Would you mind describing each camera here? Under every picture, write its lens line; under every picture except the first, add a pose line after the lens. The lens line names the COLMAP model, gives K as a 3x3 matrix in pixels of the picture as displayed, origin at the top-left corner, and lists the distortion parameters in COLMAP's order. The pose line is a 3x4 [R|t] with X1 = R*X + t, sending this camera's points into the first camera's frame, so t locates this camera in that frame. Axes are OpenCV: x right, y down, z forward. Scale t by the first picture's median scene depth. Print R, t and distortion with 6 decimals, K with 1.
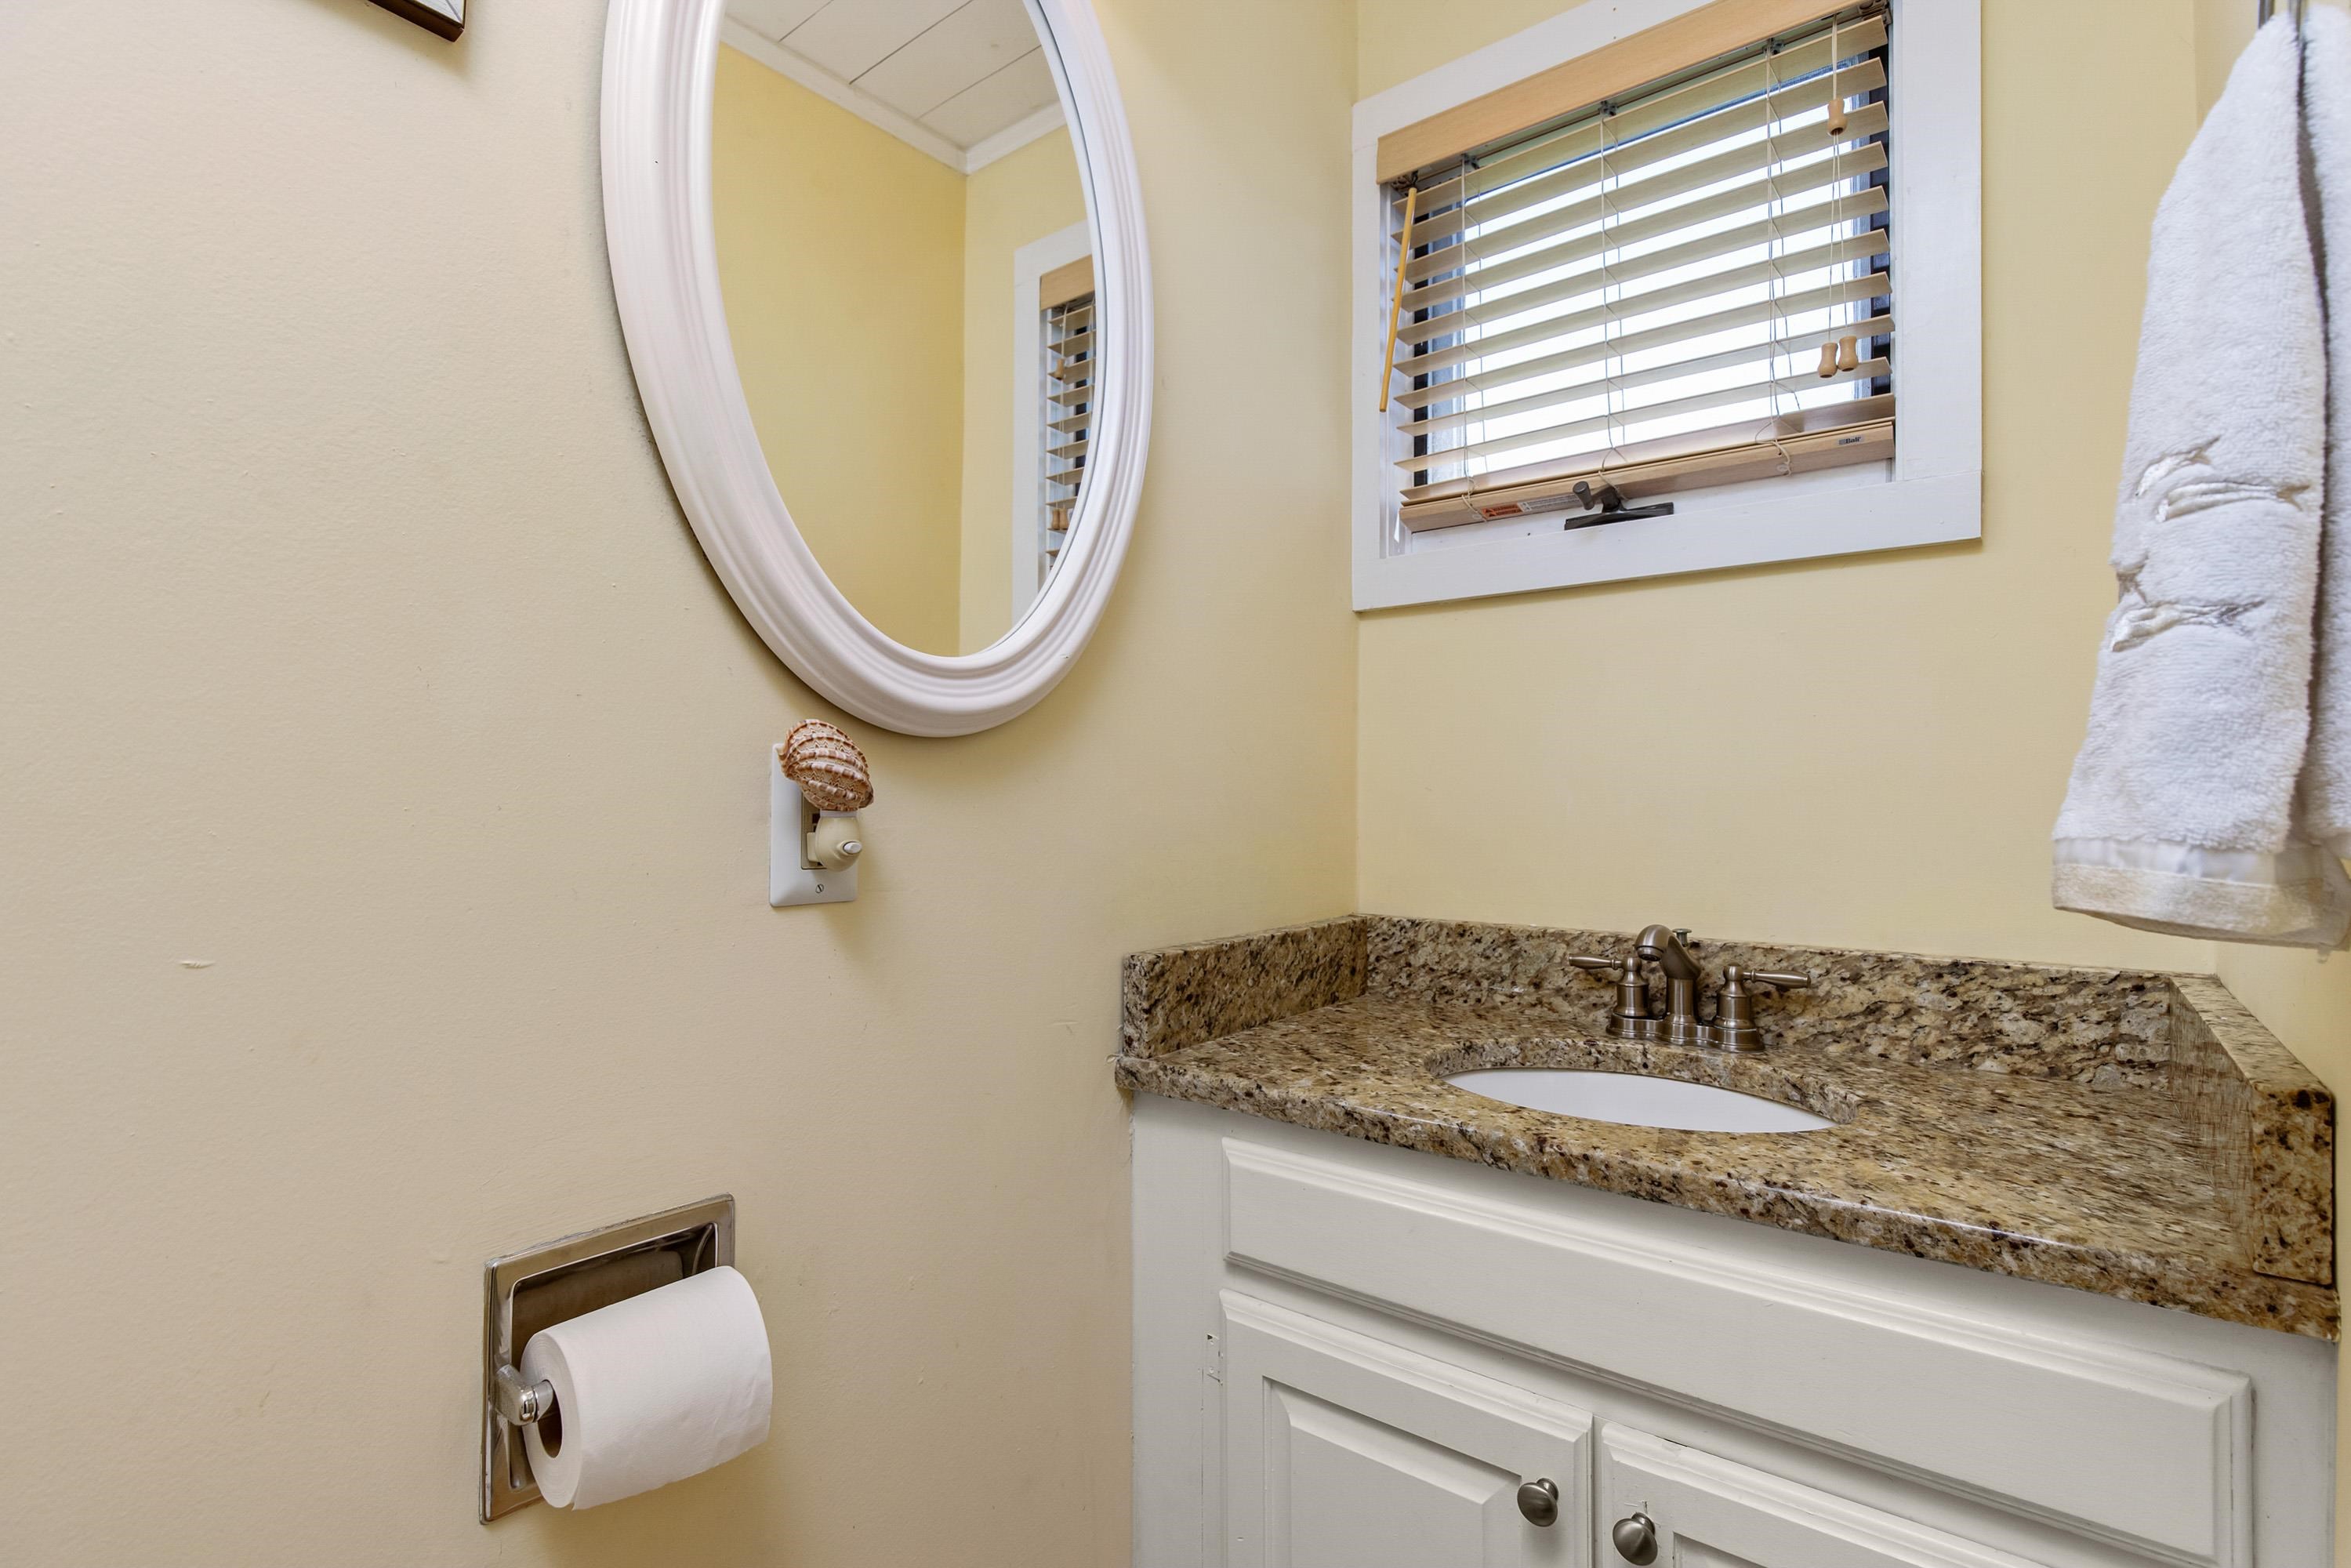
lens RADIAL K [[1117.4, 0, 1183.3], [0, 1117.4, 778.8], [0, 0, 1]] dist [-0.005057, 0.000557]
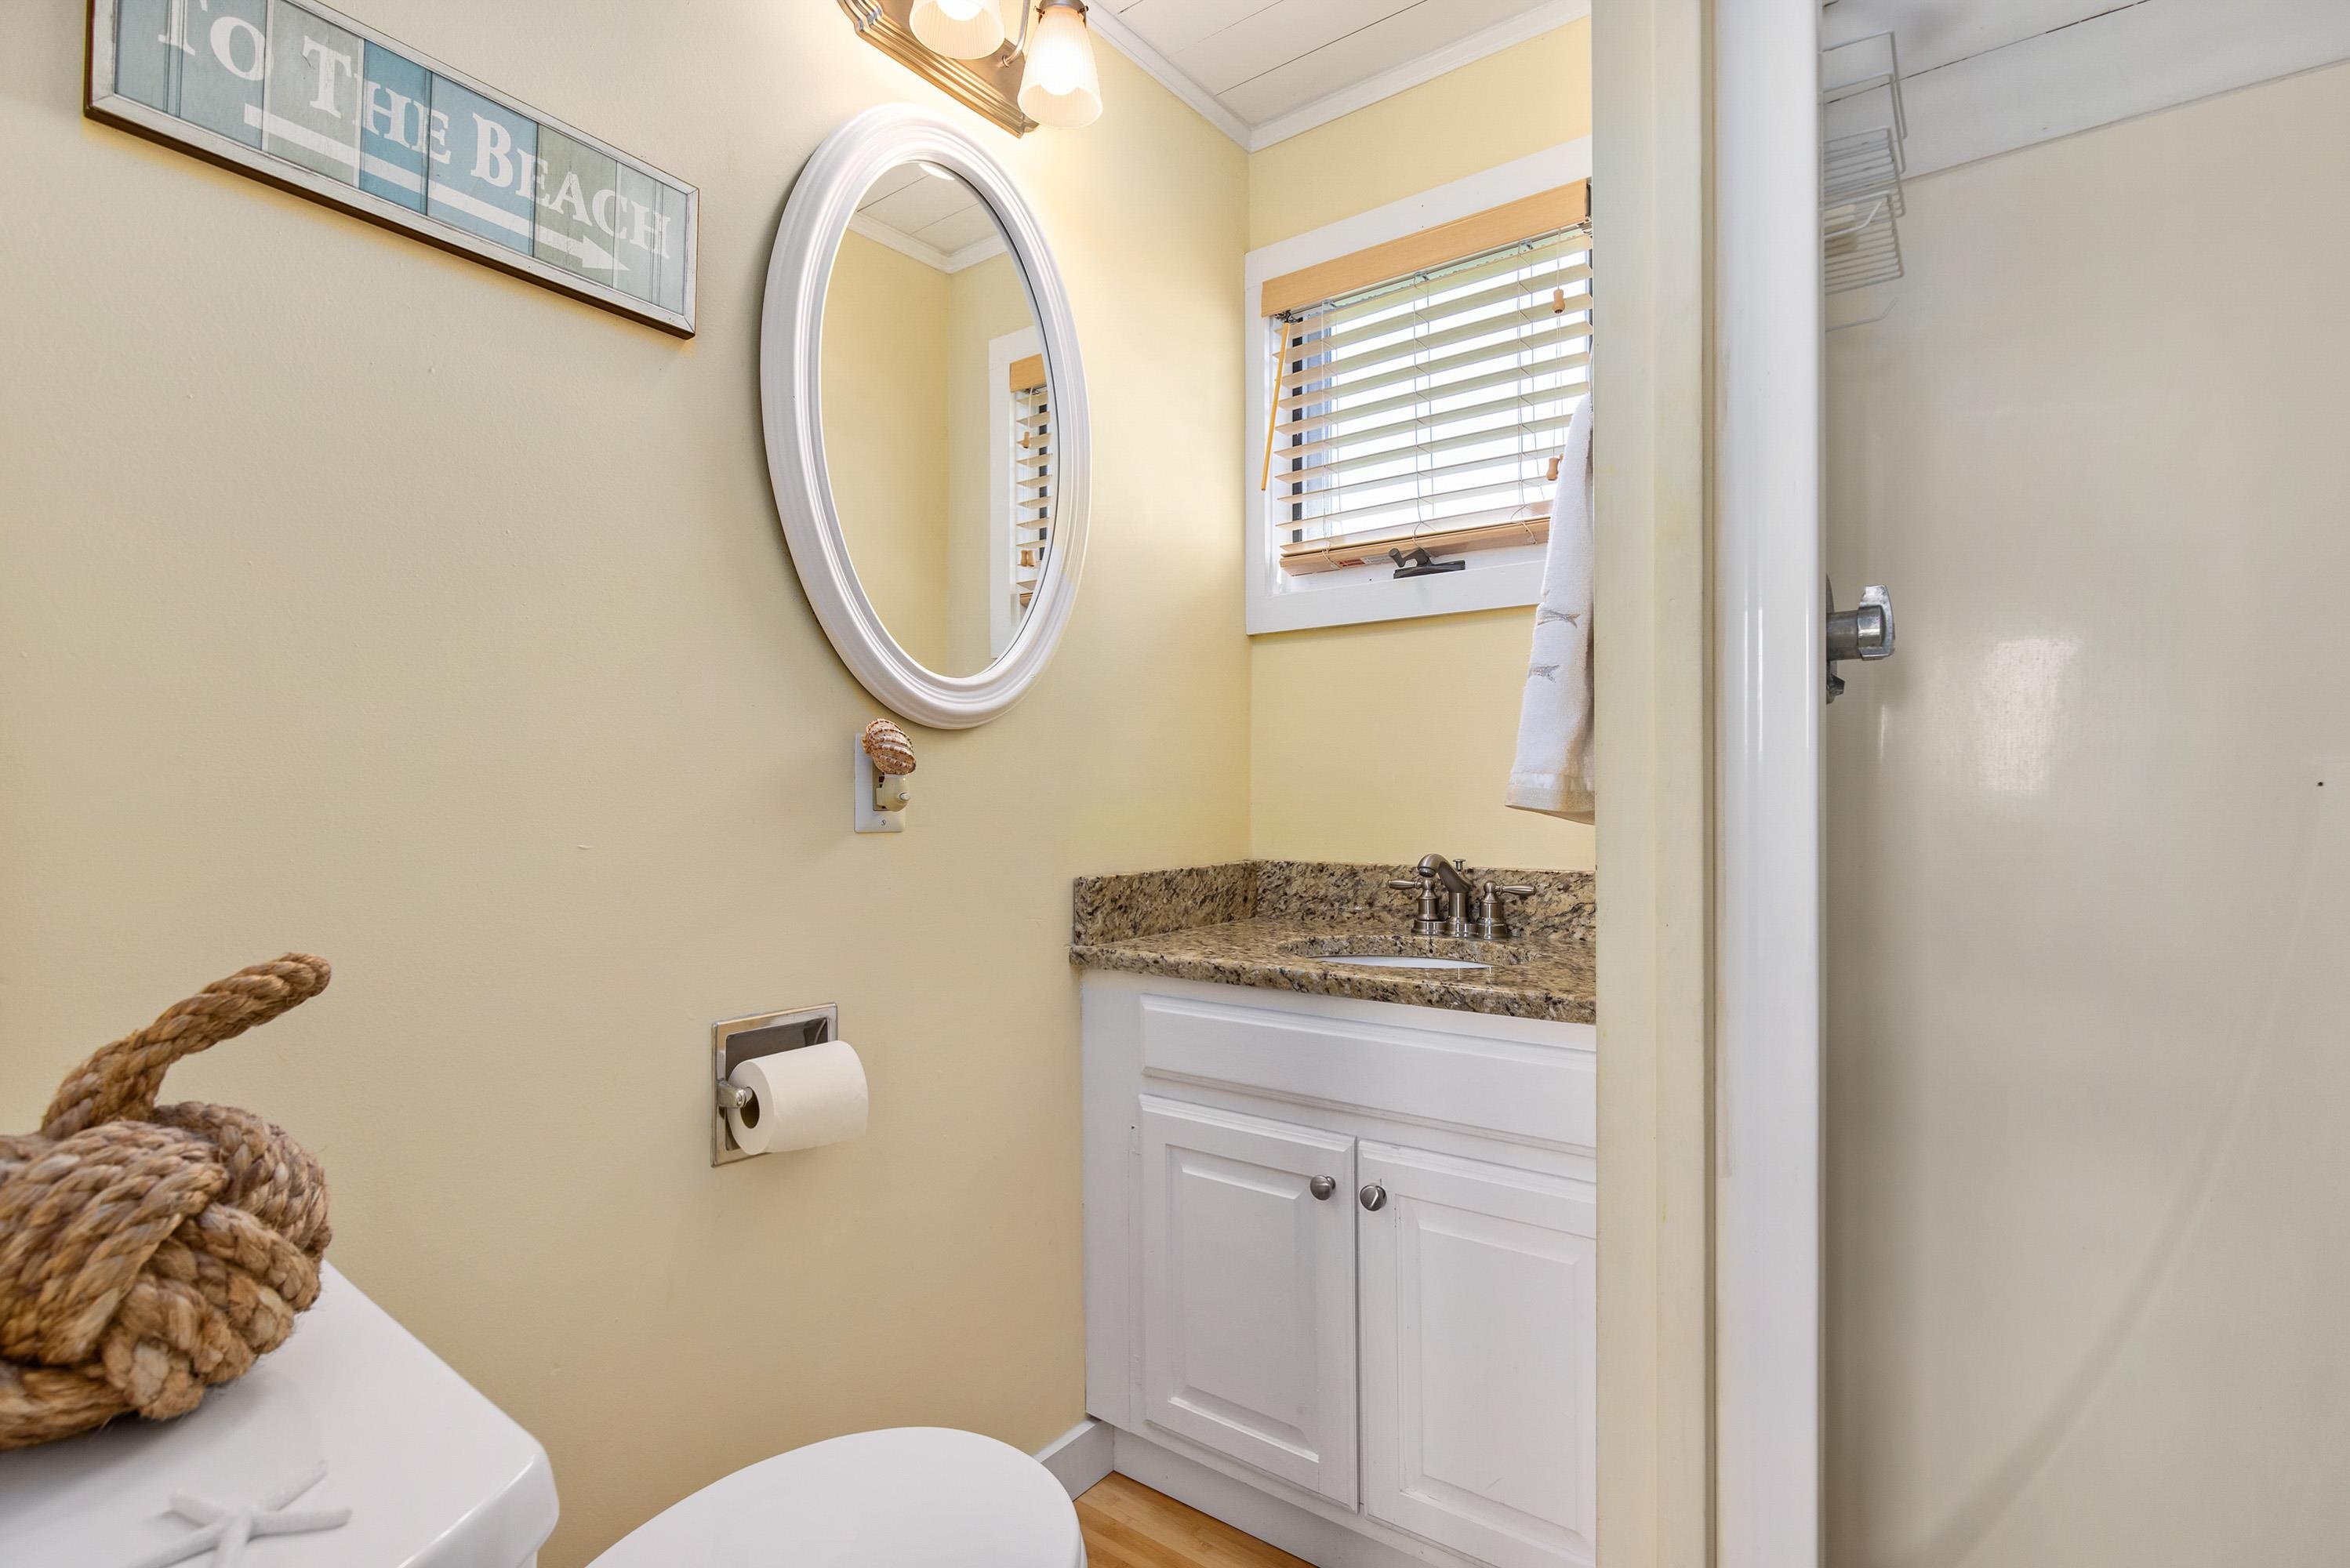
lens RADIAL K [[1116.8, 0, 1170.1], [0, 1116.8, 806.0], [0, 0, 1]] dist [-0.005057, 0.000557]
pose [[0.999882, -0.007230, 0.013558, 0.050974], [0.006849, 0.999586, 0.027944, 0.022369], [-0.013754, -0.027848, 0.999518, -0.451350]]
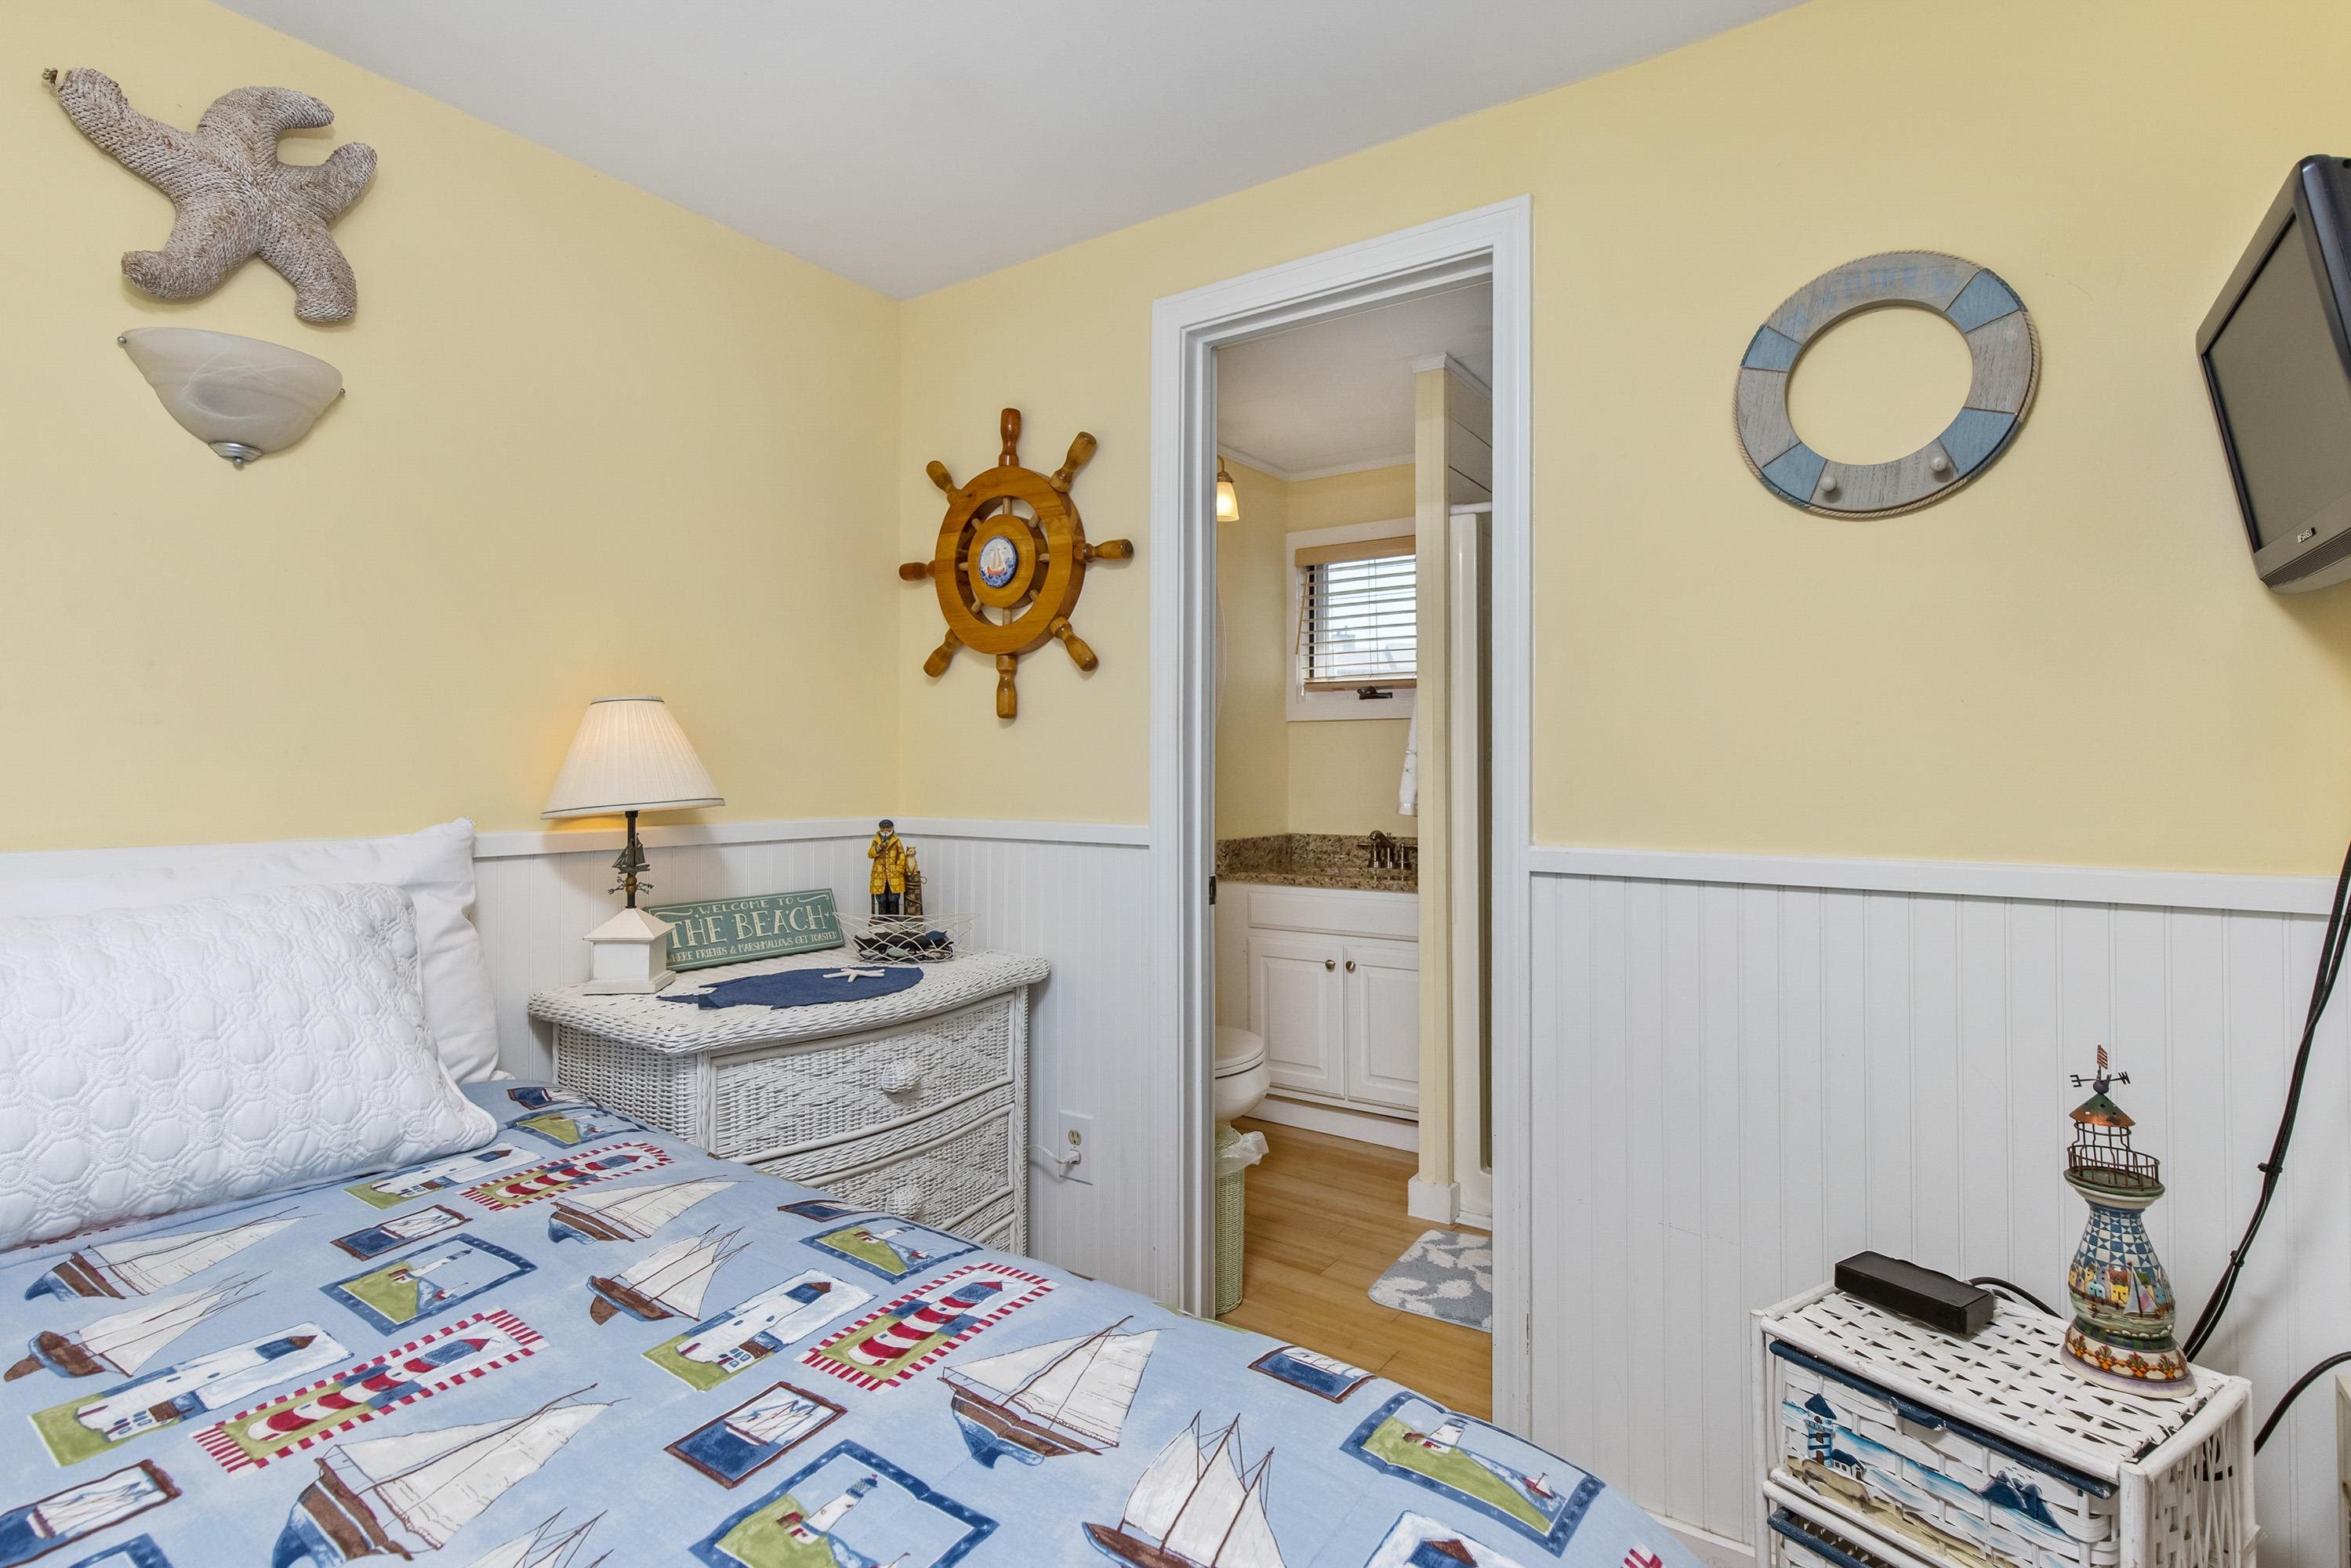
lens RADIAL K [[1072.8, 0, 1184.8], [0, 1072.8, 752.5], [0, 0, 1]] dist [0.003252, 0.003316]
pose [[0.998923, -0.001383, 0.046376, -0.280624], [0.001292, 0.999997, 0.001994, -0.104012], [-0.046379, -0.001932, 0.998922, -2.061242]]
